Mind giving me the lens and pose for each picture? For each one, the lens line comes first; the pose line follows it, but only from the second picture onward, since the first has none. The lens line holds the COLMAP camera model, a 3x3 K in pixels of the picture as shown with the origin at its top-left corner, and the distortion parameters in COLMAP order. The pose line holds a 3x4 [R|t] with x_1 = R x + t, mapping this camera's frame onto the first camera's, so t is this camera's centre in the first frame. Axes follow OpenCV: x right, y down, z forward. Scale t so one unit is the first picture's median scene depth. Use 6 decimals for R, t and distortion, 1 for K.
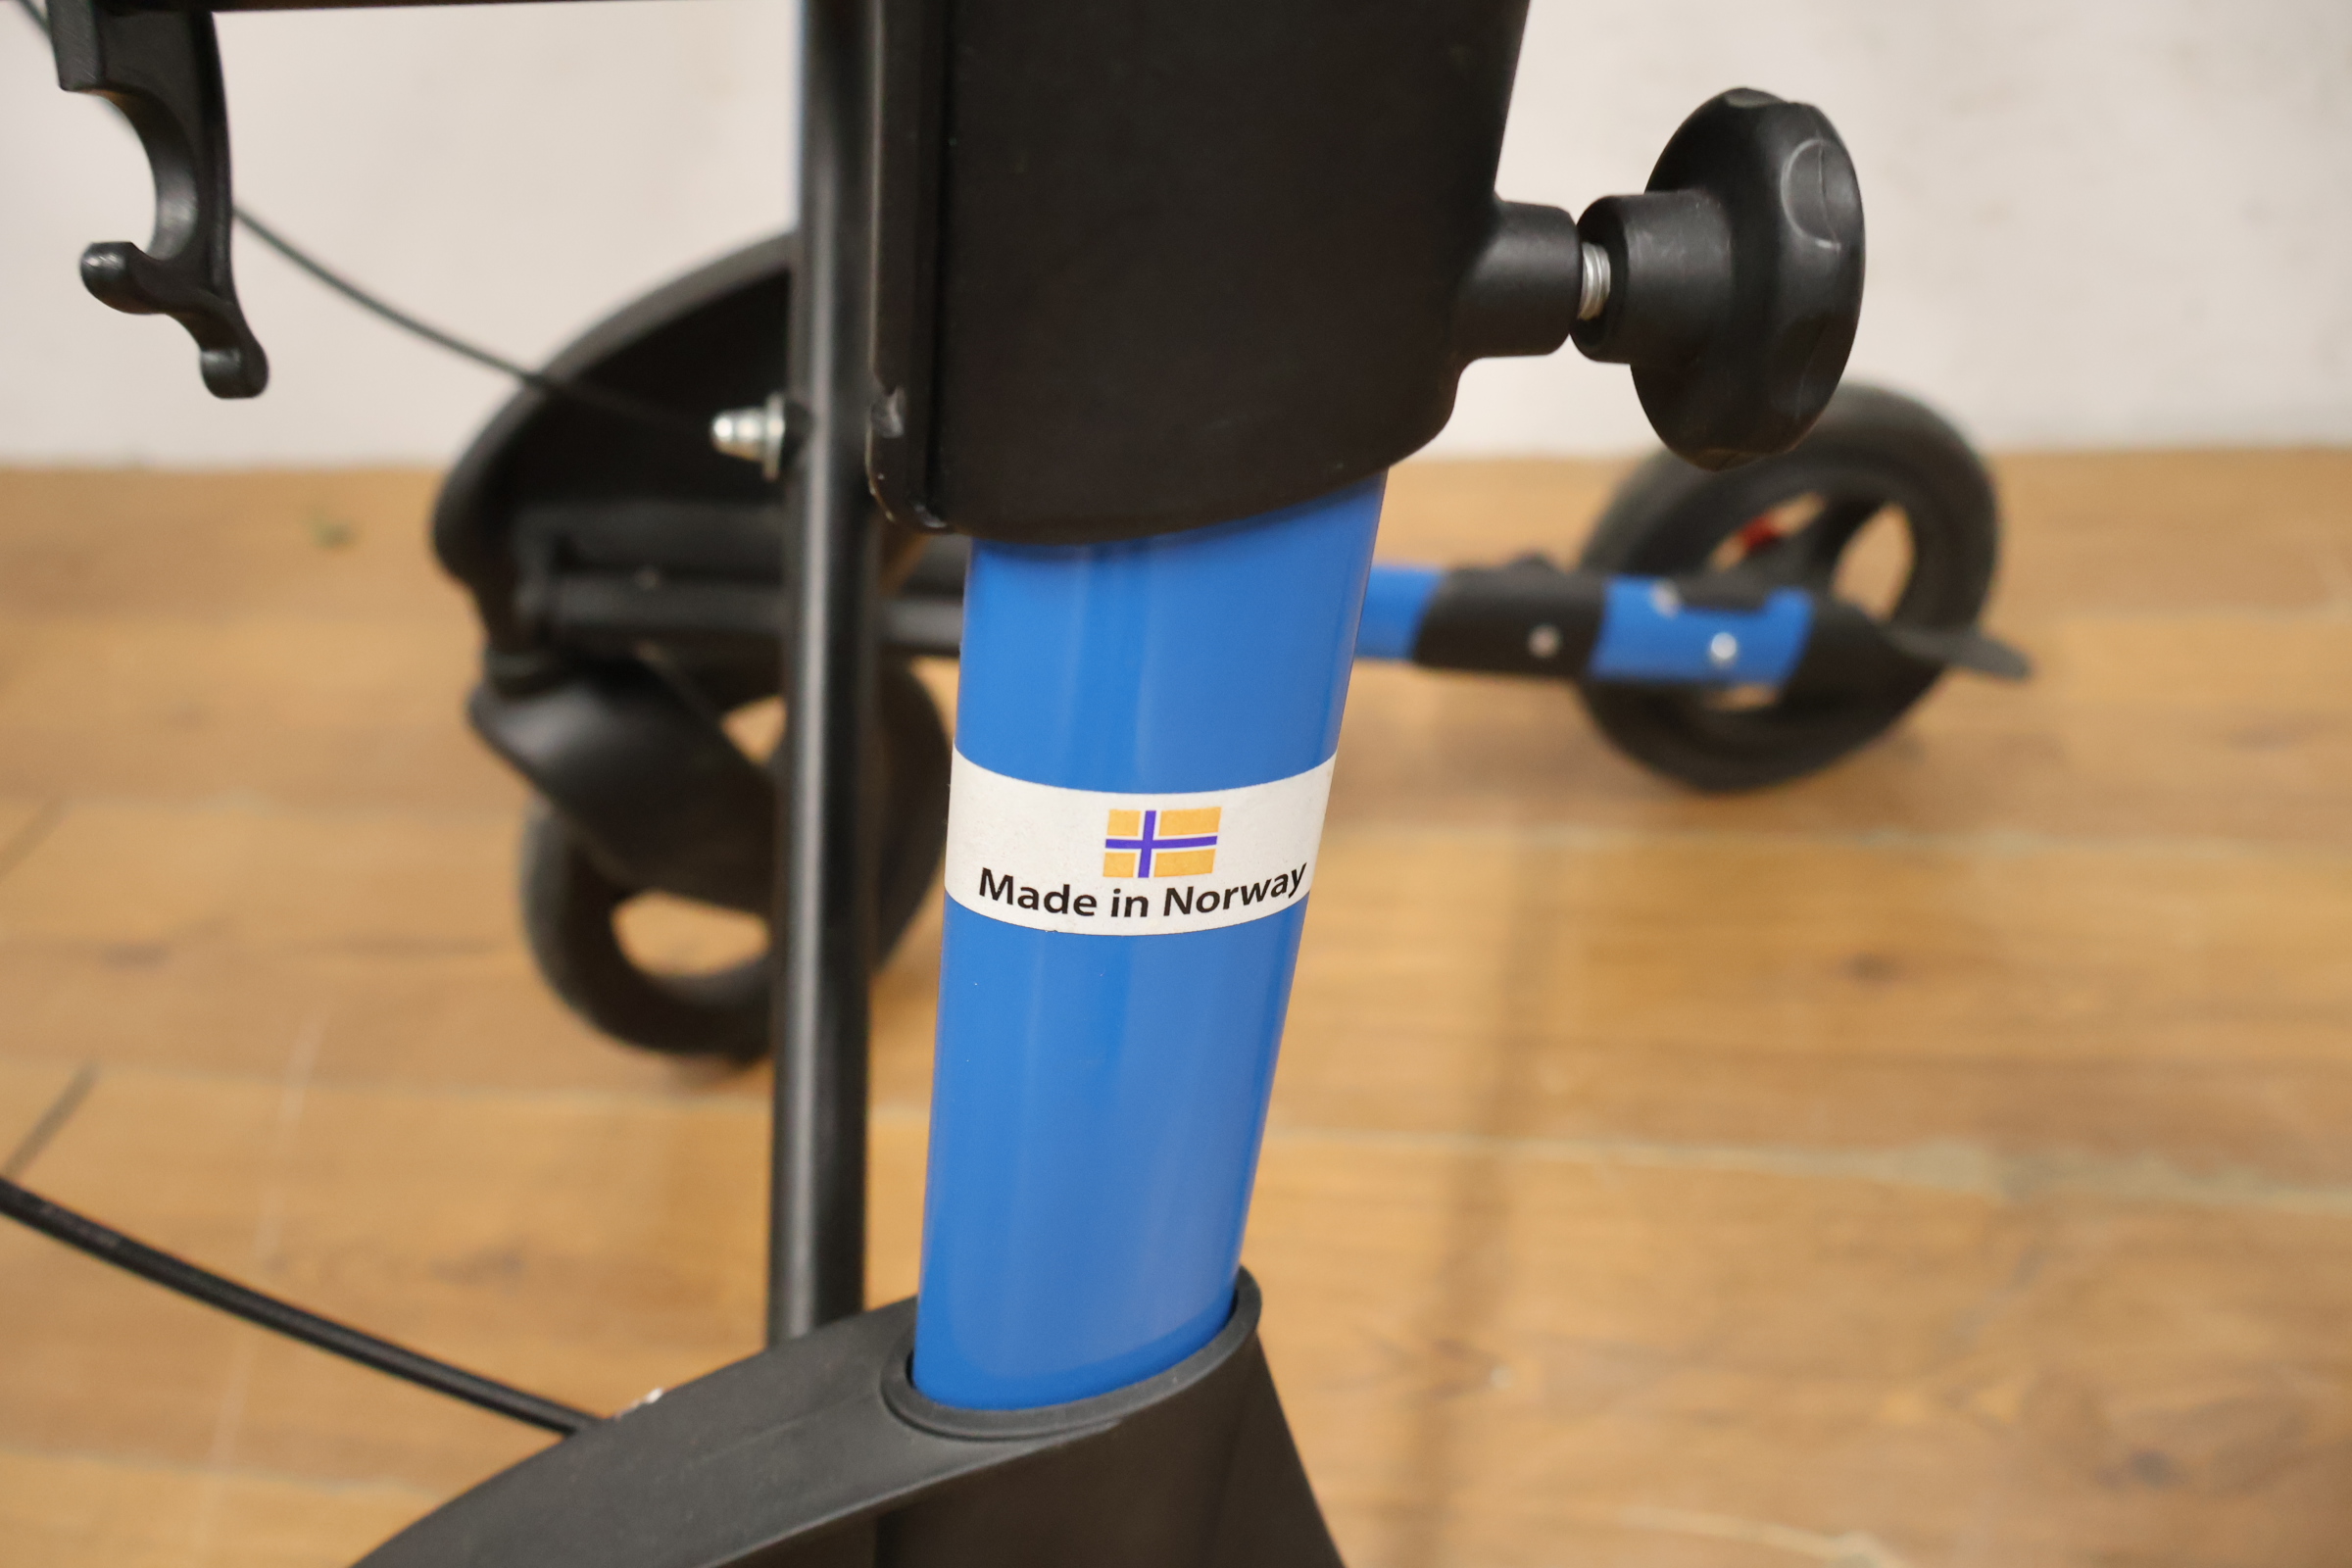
lens RADIAL K [[2006.0, 0, 1167.6], [0, 2006.0, 783.1], [0, 0, 1]] dist [-0.005572, -0.000327]
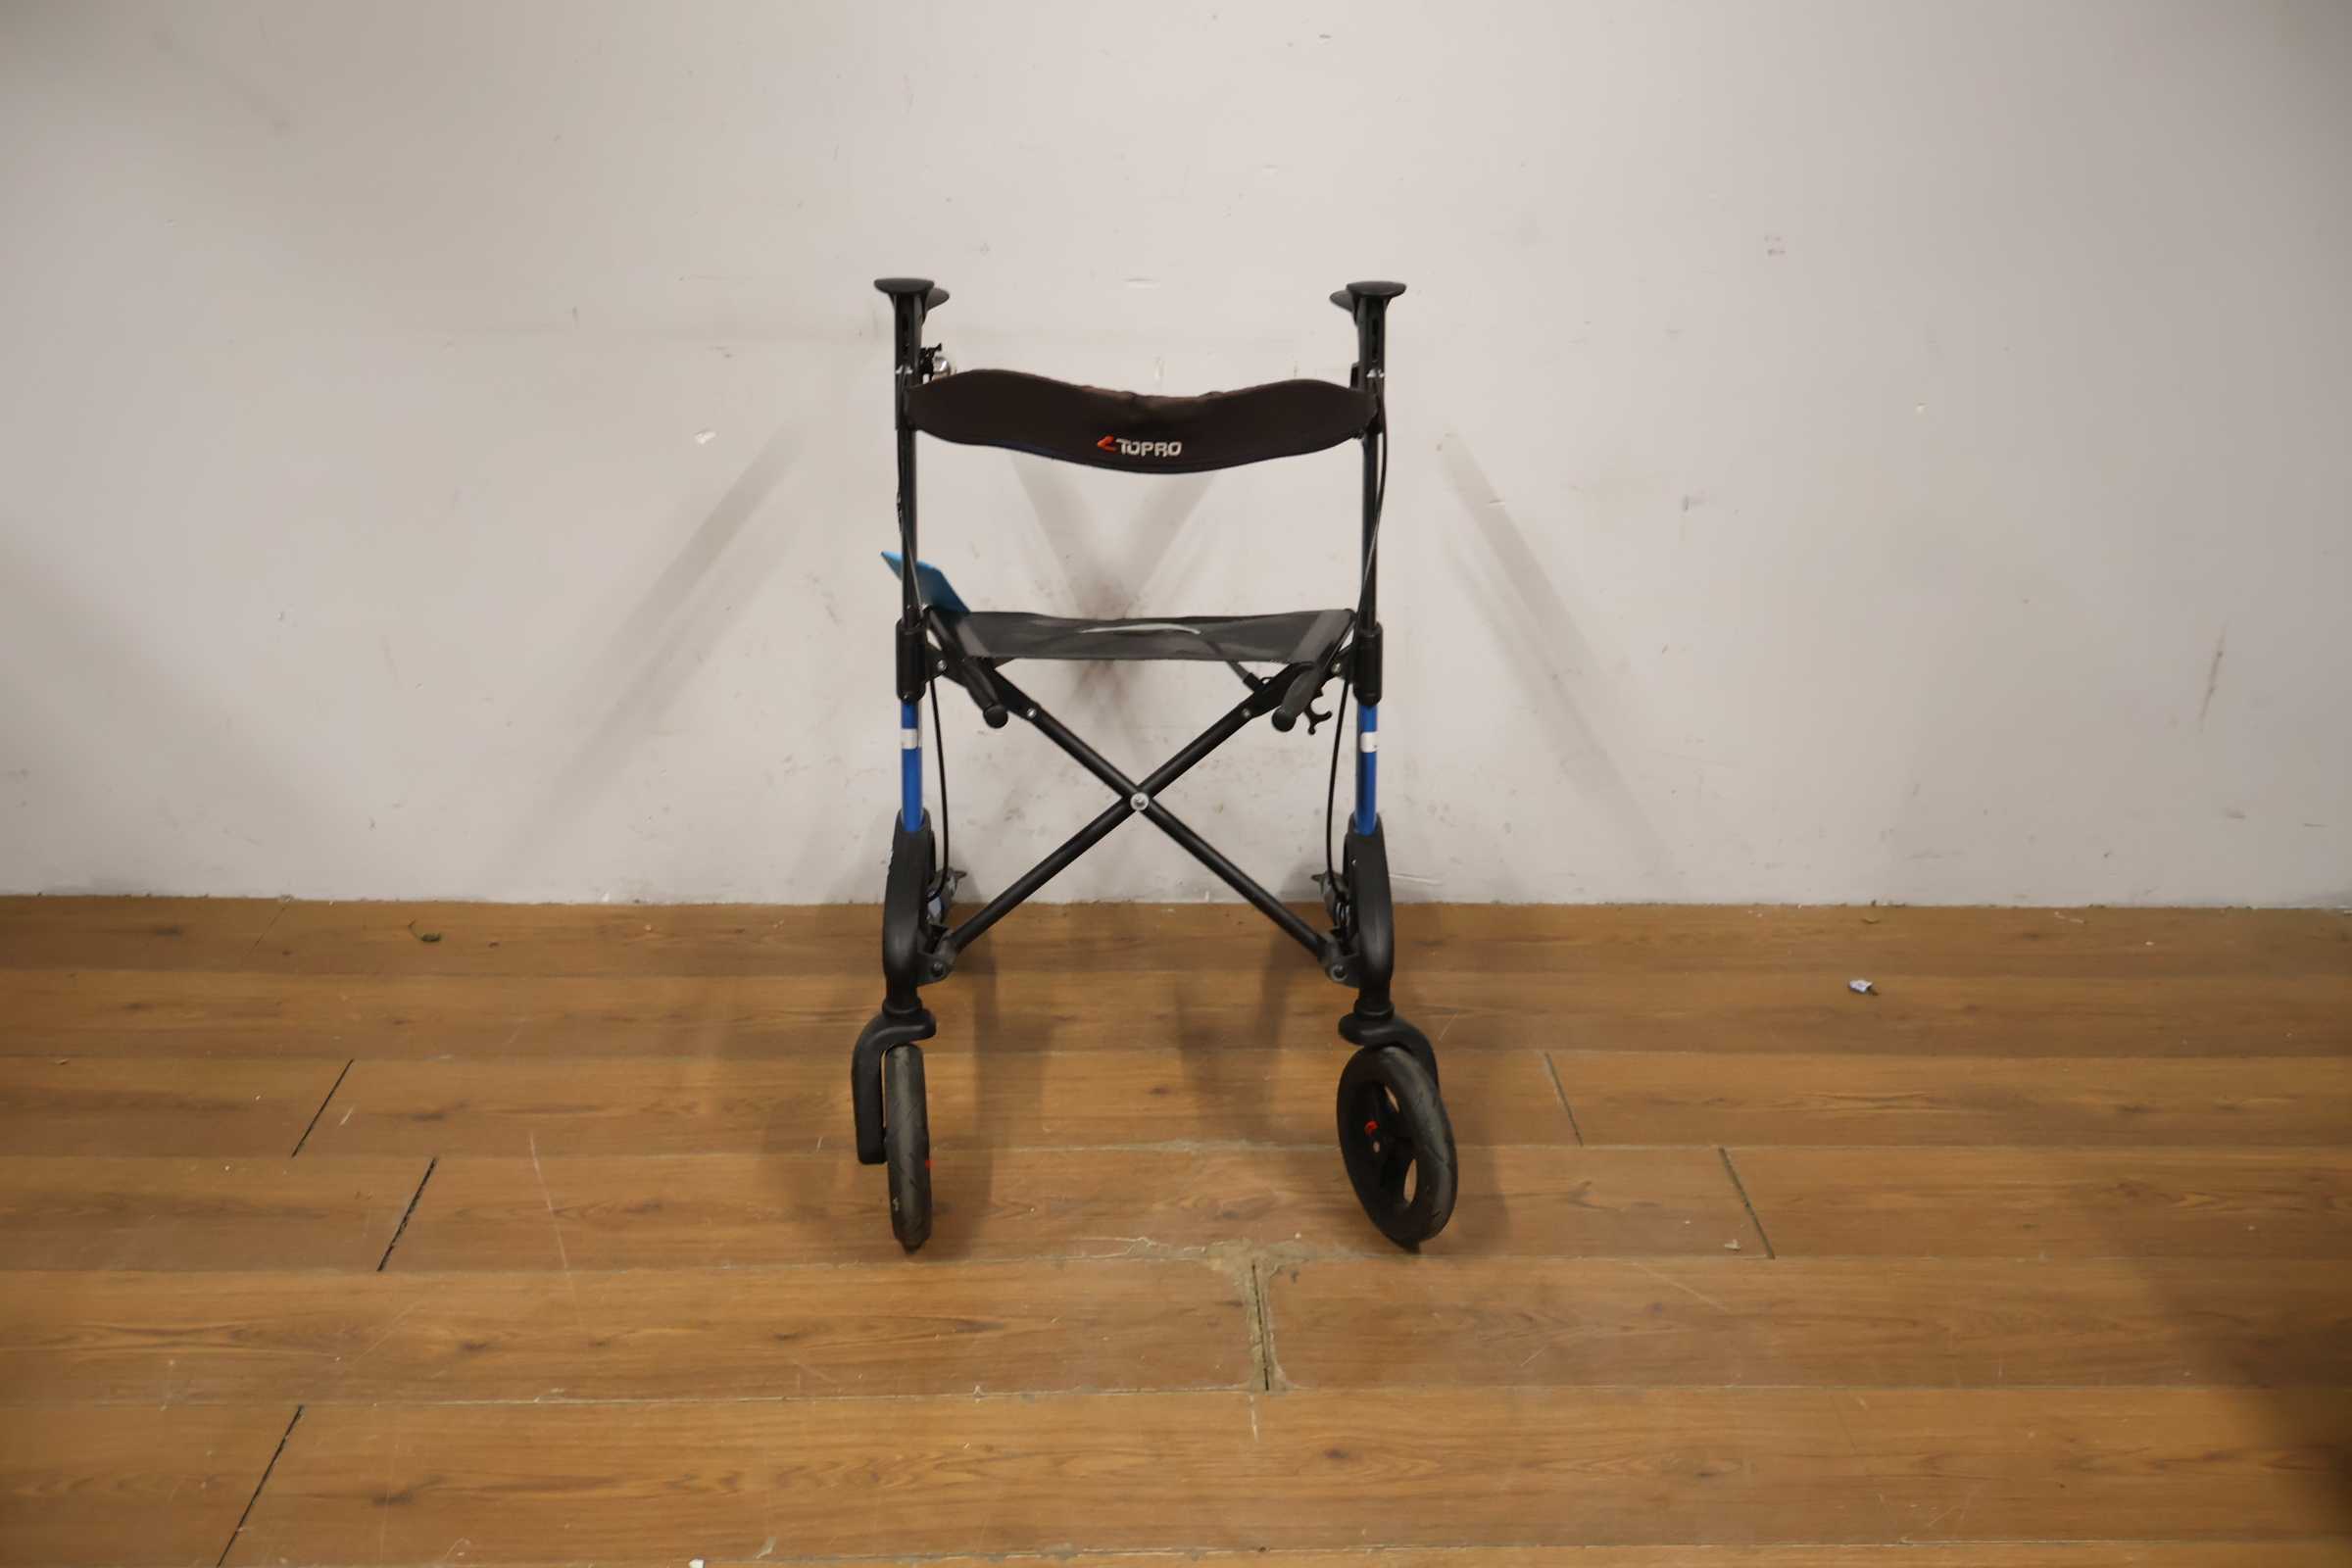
lens RADIAL K [[2006.0, 0, 1182.6], [0, 2006.0, 785.0], [0, 0, 1]] dist [-0.005572, -0.000327]
pose [[0.965753, 0.025809, 0.258178, -0.414533], [0.029466, 0.977694, -0.207958, 0.310627], [-0.257786, 0.208443, 0.943450, -2.061016]]
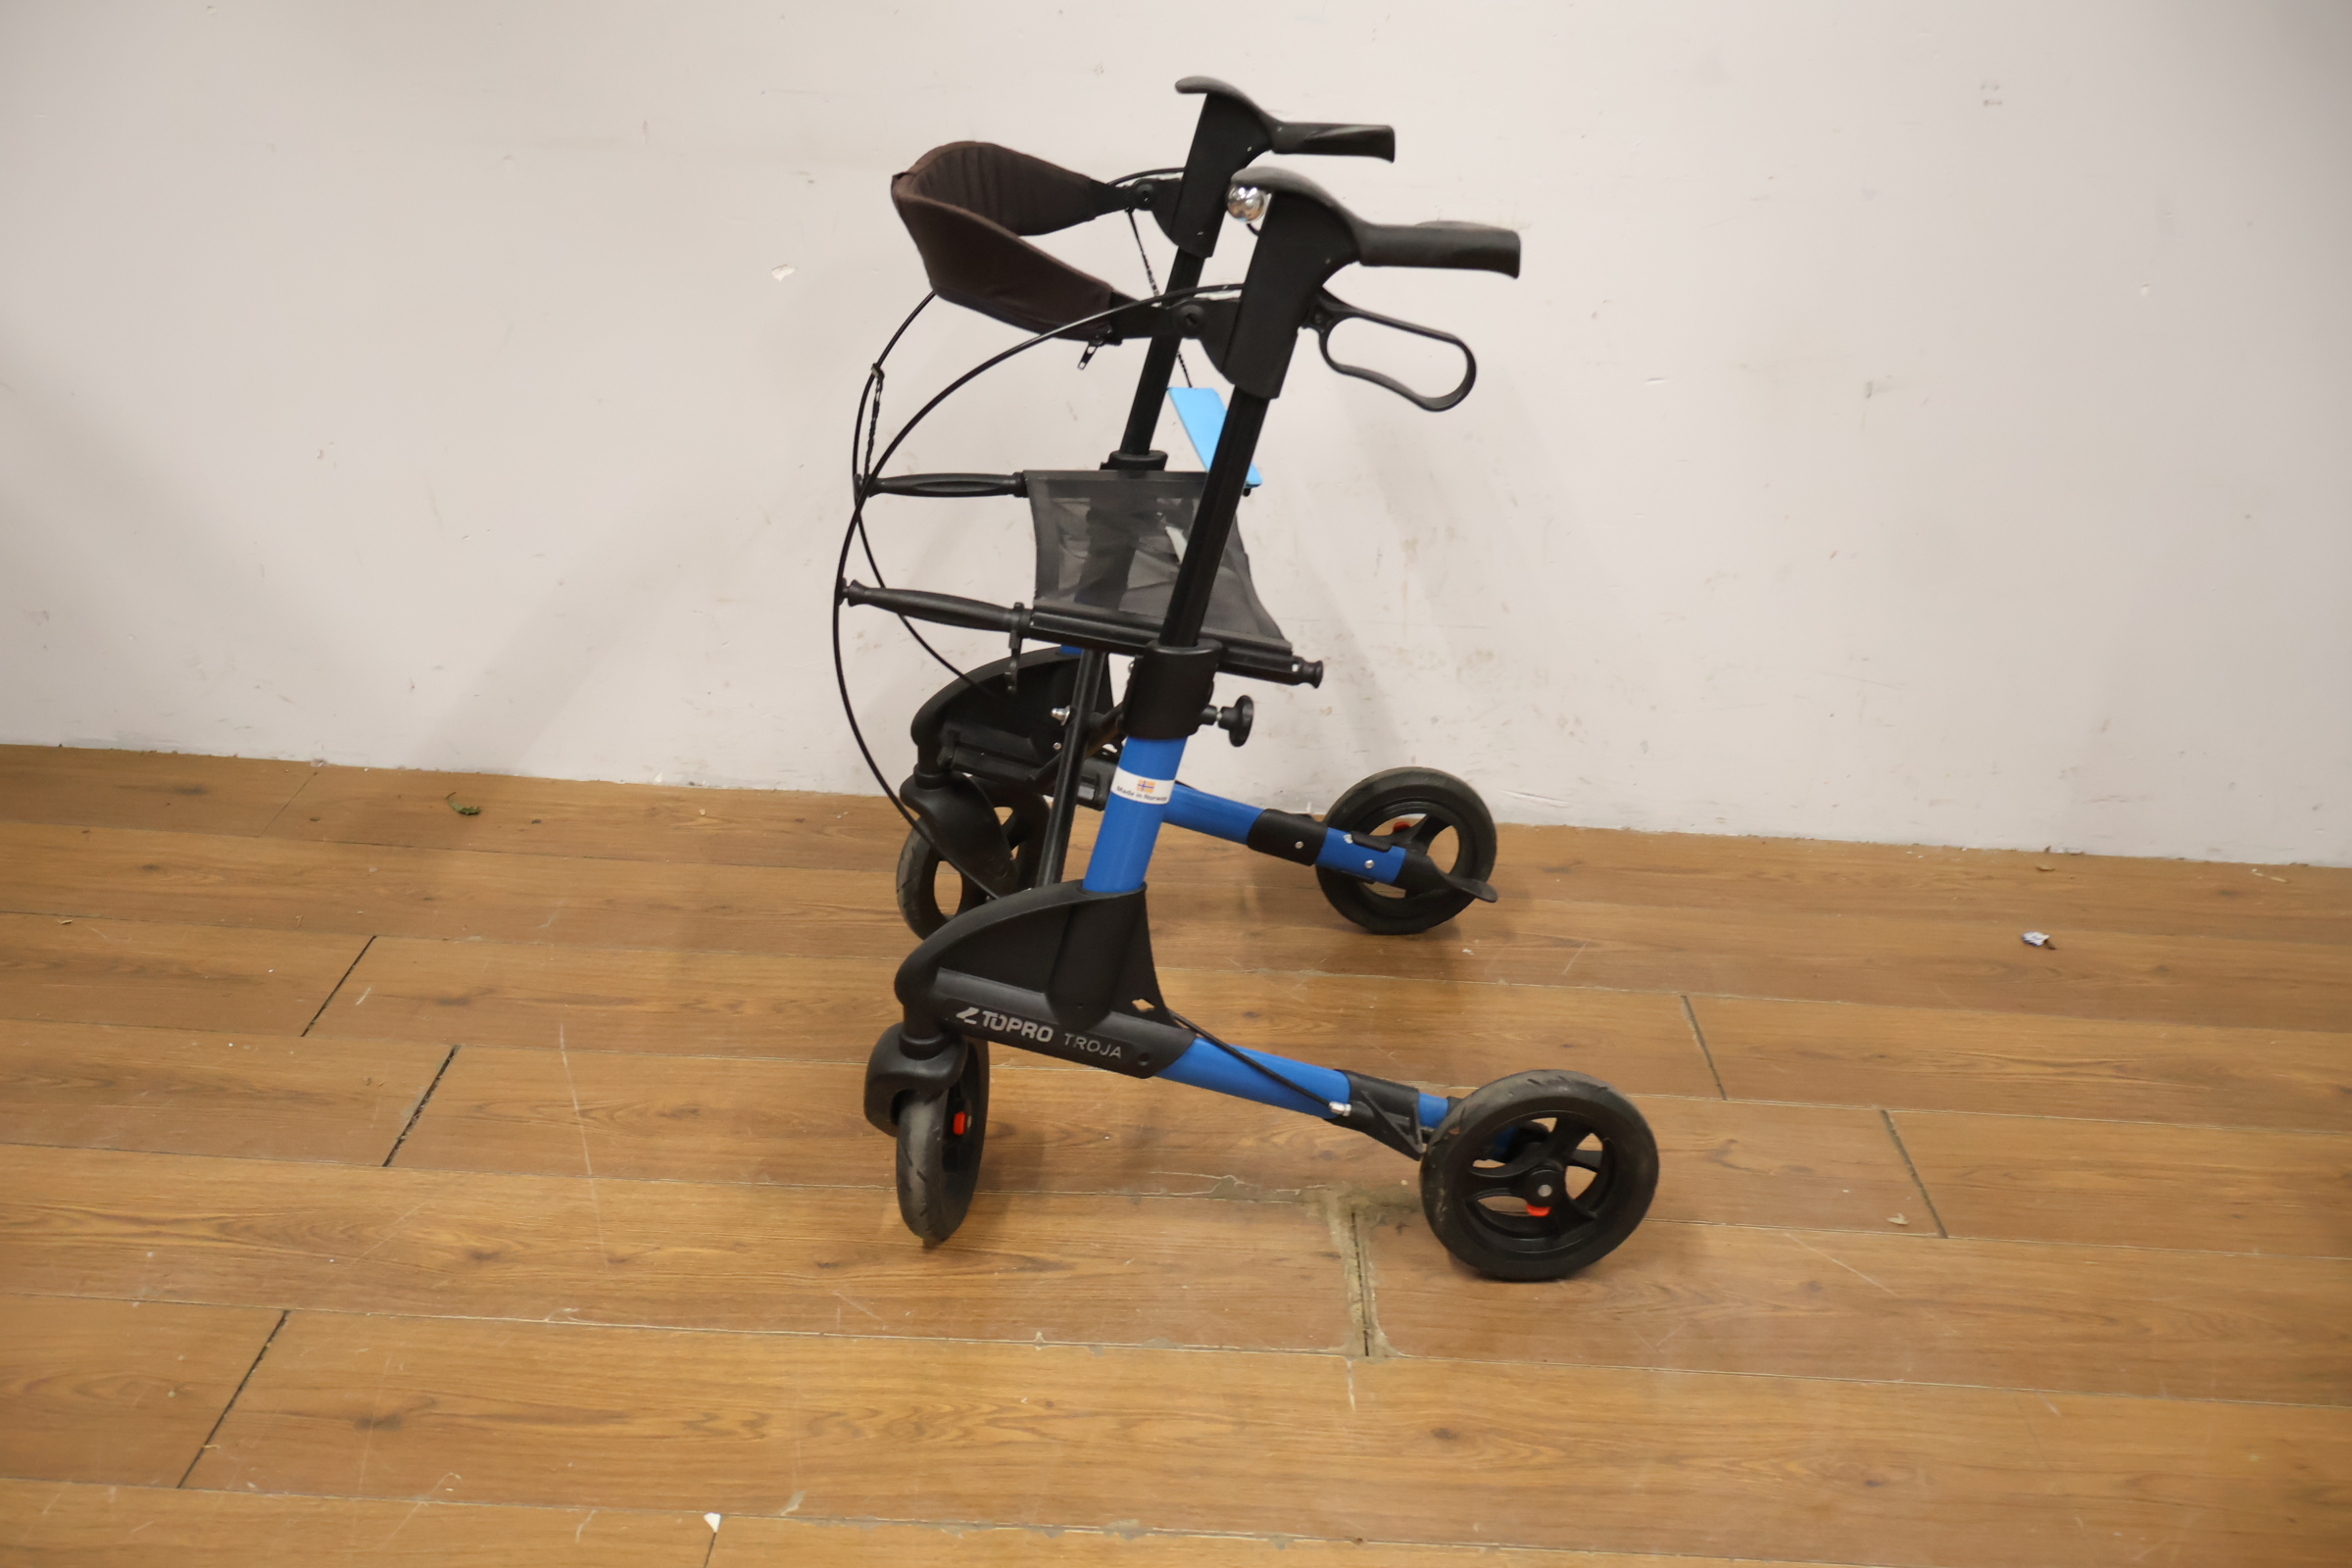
lens RADIAL K [[2006.0, 0, 1174.8], [0, 2006.0, 773.9], [0, 0, 1]] dist [-0.005572, -0.000327]
pose [[0.973717, 0.063722, 0.218666, -0.370155], [-0.023246, 0.982856, -0.182905, 0.311985], [-0.226572, 0.173015, 0.958505, -1.714282]]
